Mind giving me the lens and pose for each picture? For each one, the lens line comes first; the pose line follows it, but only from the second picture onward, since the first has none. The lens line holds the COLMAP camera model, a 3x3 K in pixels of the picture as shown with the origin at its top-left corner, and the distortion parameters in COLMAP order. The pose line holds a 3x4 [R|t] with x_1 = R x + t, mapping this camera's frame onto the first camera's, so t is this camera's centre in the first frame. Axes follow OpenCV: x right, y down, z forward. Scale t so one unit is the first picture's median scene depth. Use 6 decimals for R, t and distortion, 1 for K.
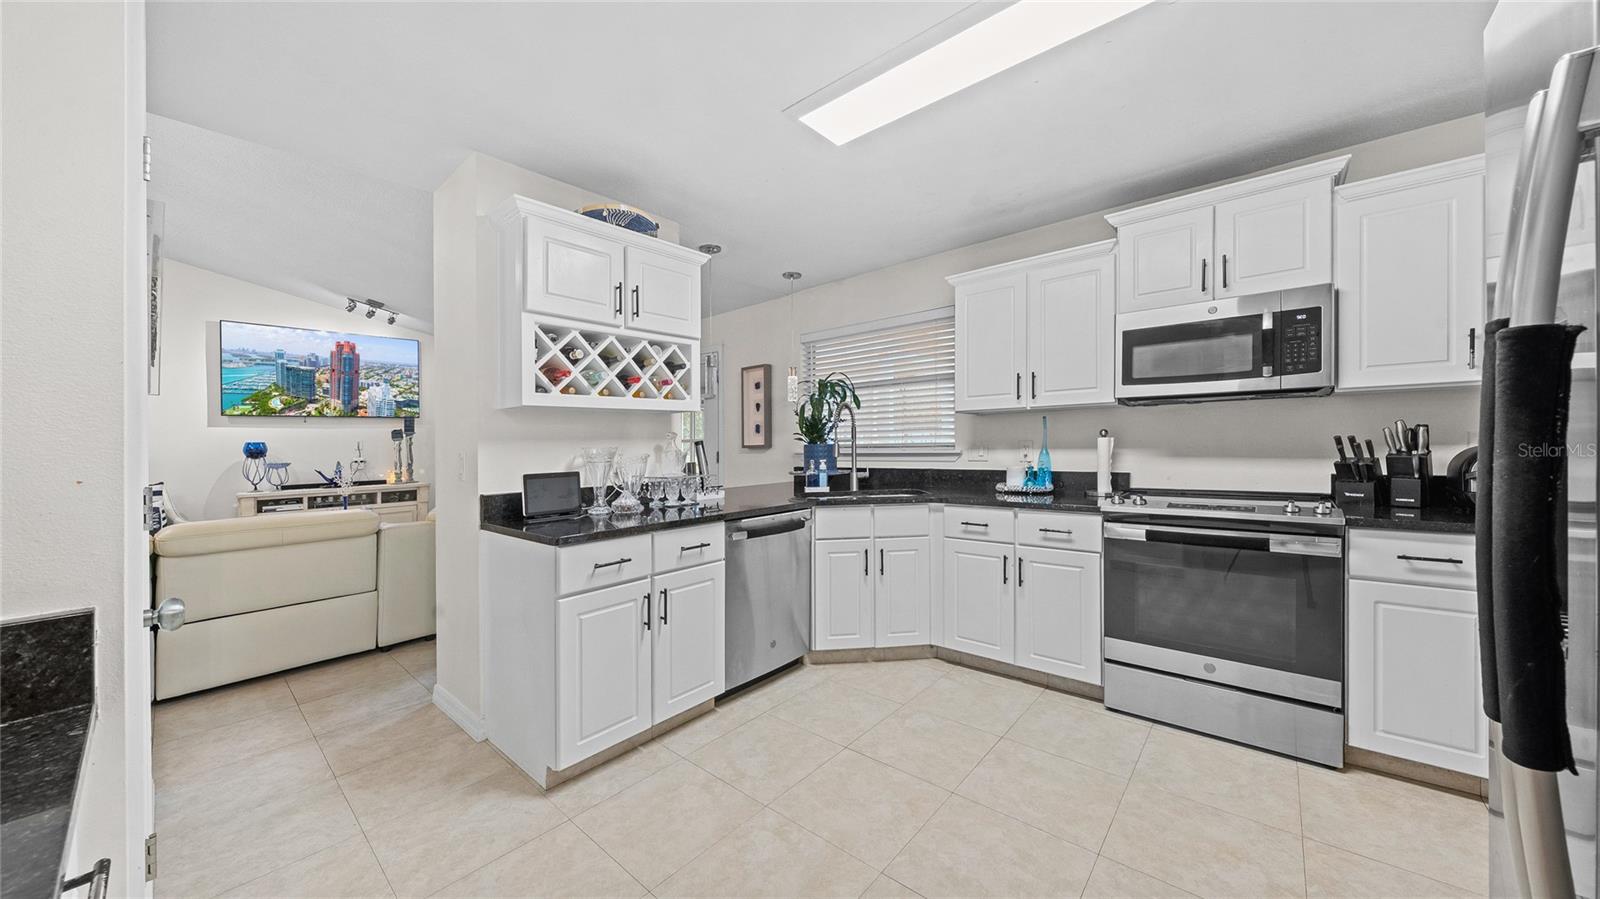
lens RADIAL K [[550.5, 0, 800.0], [0, 550.5, 449.5], [0, 0, 1]] dist [-0.000309, -0.000022]
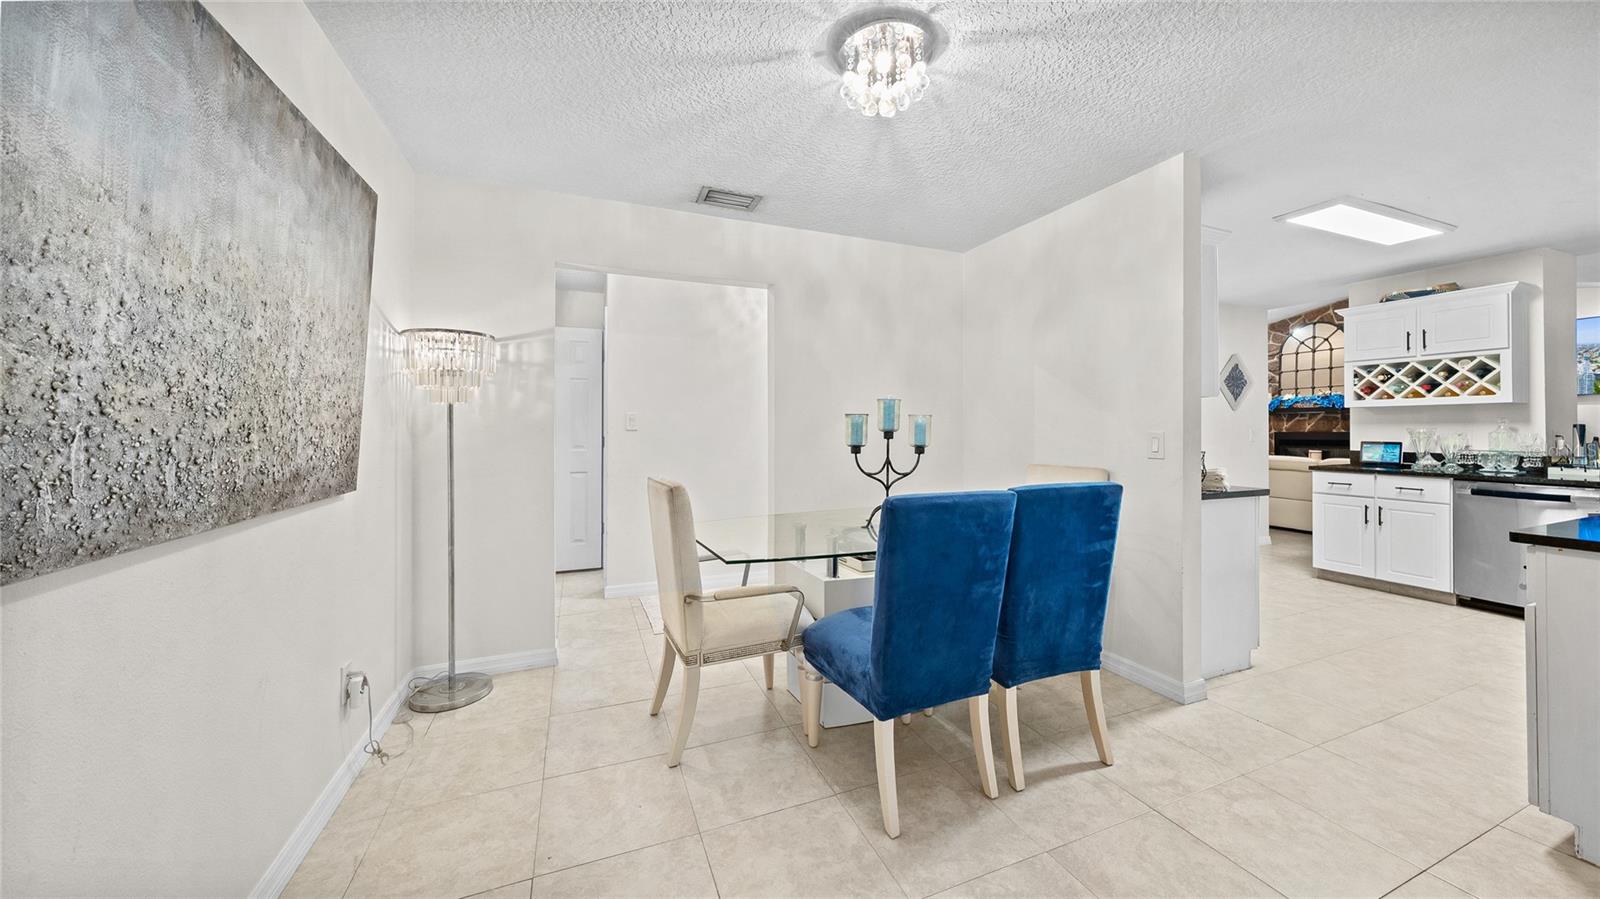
lens RADIAL K [[550.5, 0, 800.0], [0, 550.5, 449.5], [0, 0, 1]] dist [-0.000309, -0.000022]
pose [[-0.453129, 0.071148, -0.888601, 1.965758], [0.024797, 0.997430, 0.067216, -0.096382], [0.891100, 0.008423, -0.453728, 0.090521]]
